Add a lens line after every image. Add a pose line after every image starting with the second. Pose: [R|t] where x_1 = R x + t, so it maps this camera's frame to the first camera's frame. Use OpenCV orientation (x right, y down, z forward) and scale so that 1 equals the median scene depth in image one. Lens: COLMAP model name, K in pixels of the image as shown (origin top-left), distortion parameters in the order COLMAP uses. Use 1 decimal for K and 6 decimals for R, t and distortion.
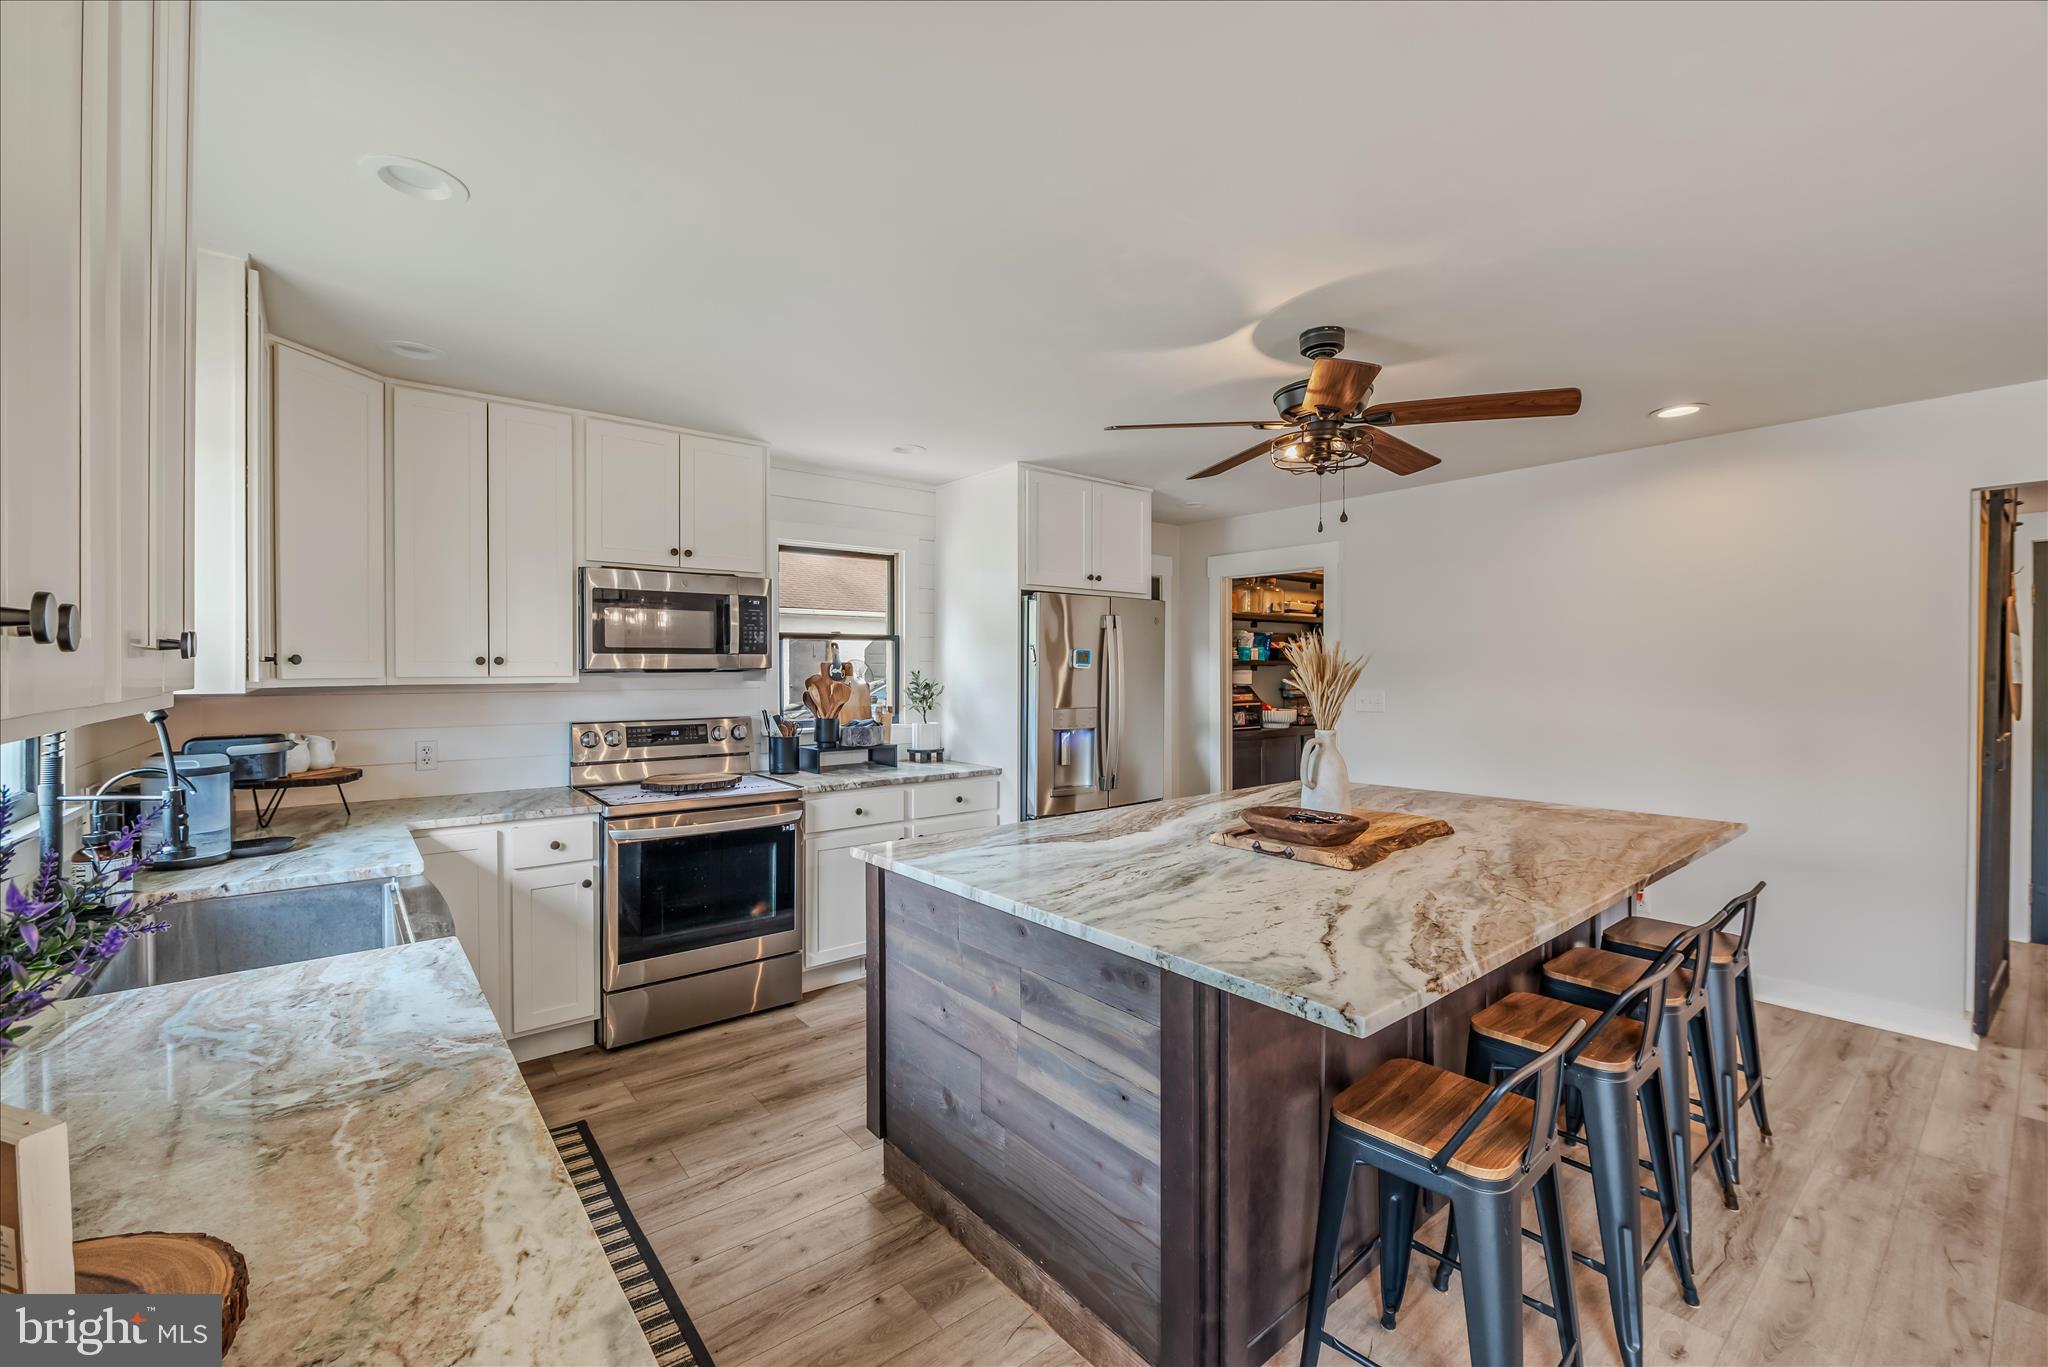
lens RADIAL K [[852.7, 0, 1024.0], [0, 852.7, 683.5], [0, 0, 1]] dist [0.000332, 0.000023]
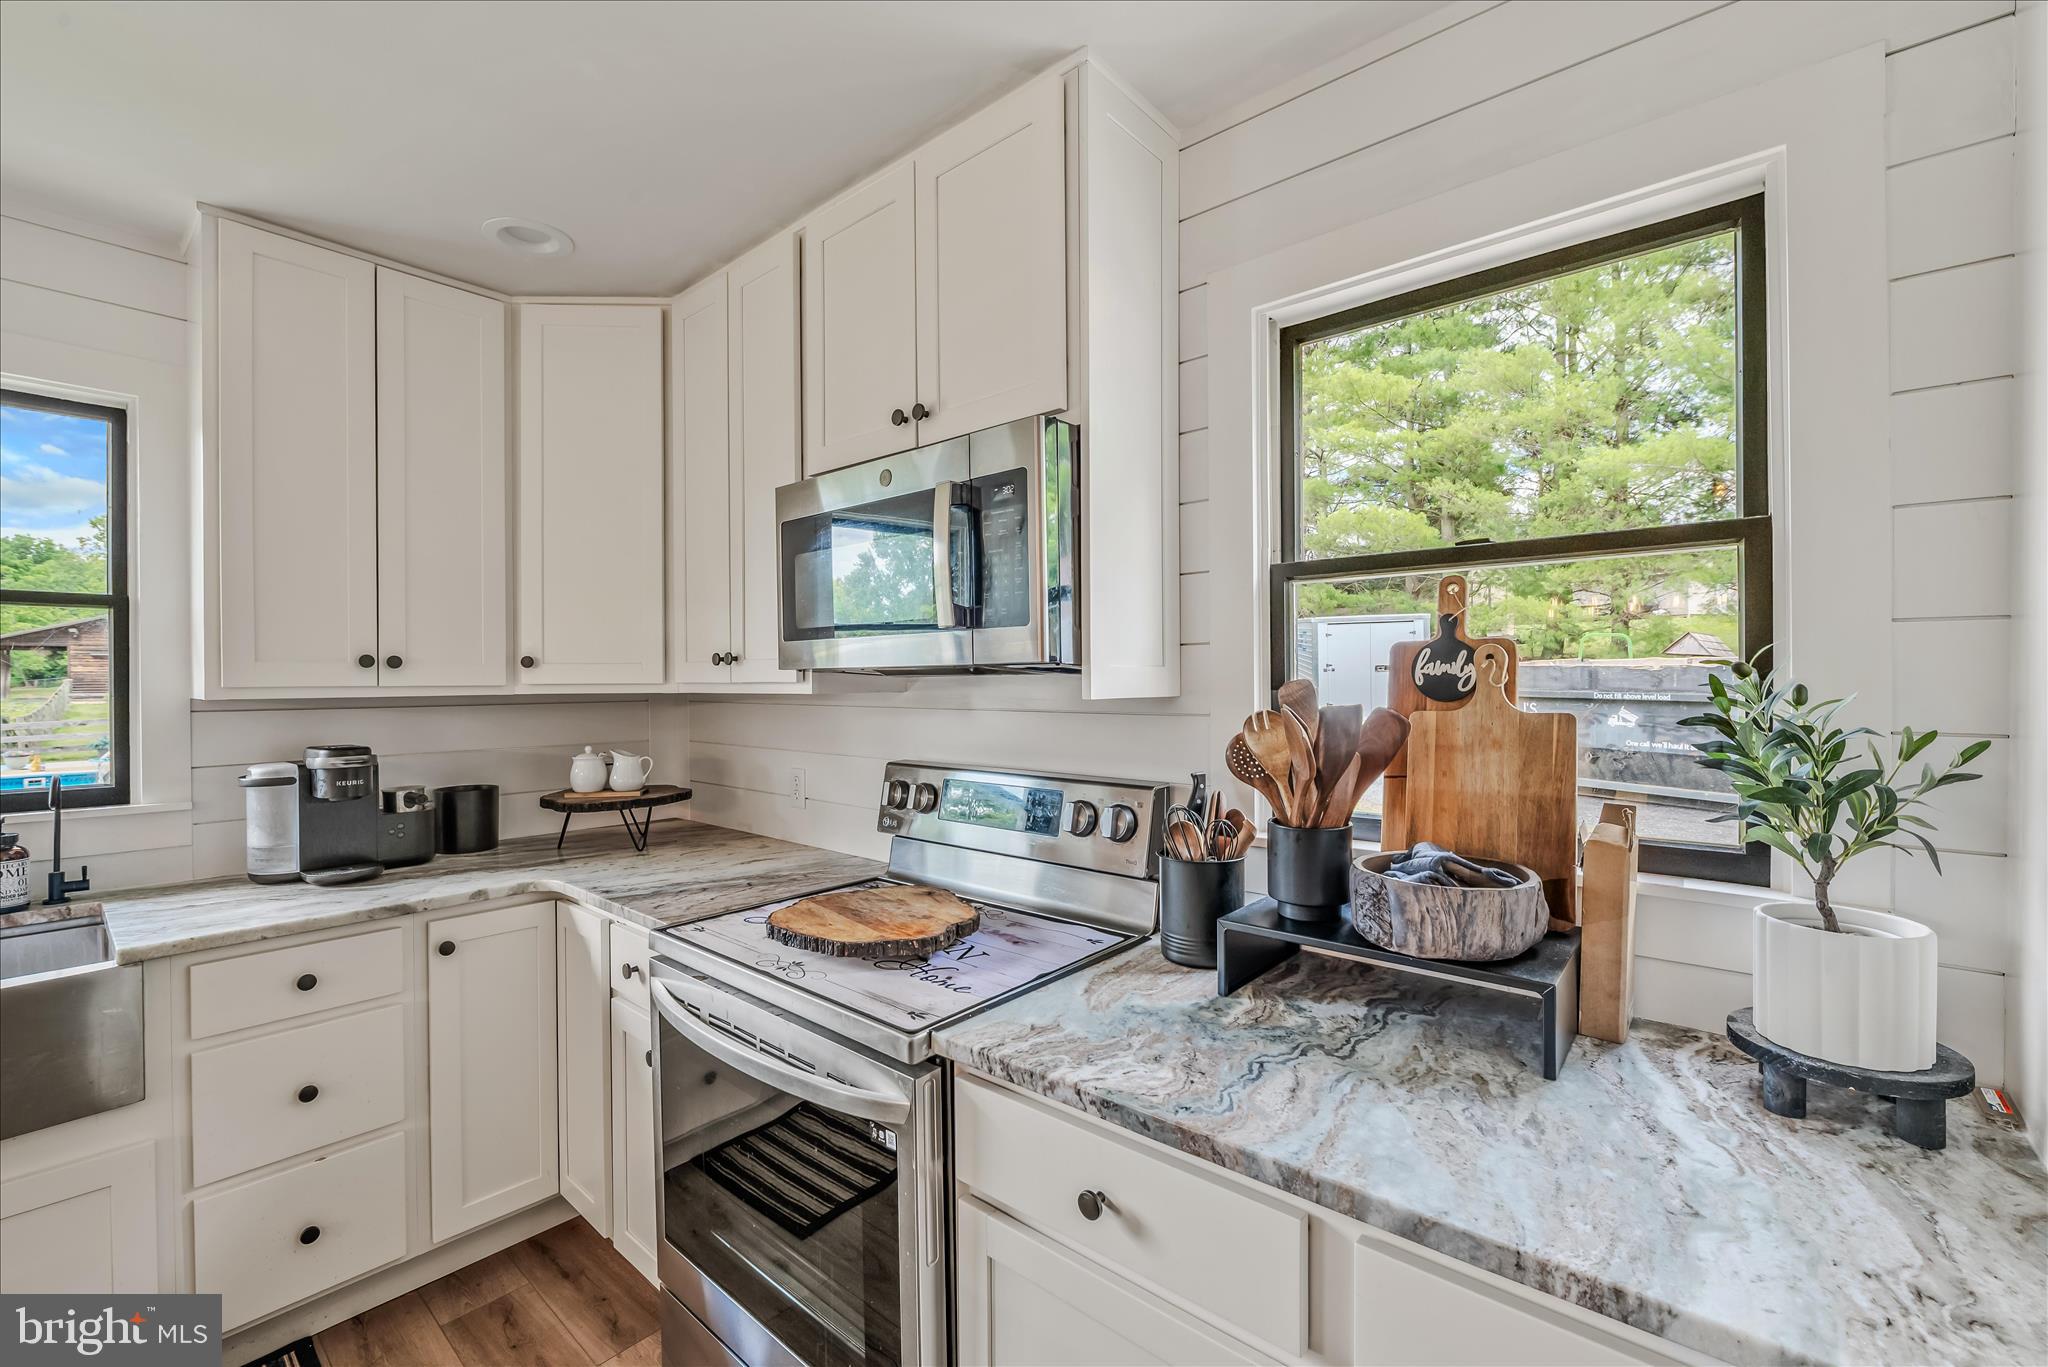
lens RADIAL K [[852.7, 0, 1024.0], [0, 852.7, 683.5], [0, 0, 1]] dist [0.000332, 0.000023]
pose [[0.177964, 0.002552, -0.984034, 0.061861], [-0.005088, 0.999986, 0.001673, -0.009515], [0.984024, 0.004709, 0.177975, 0.991372]]
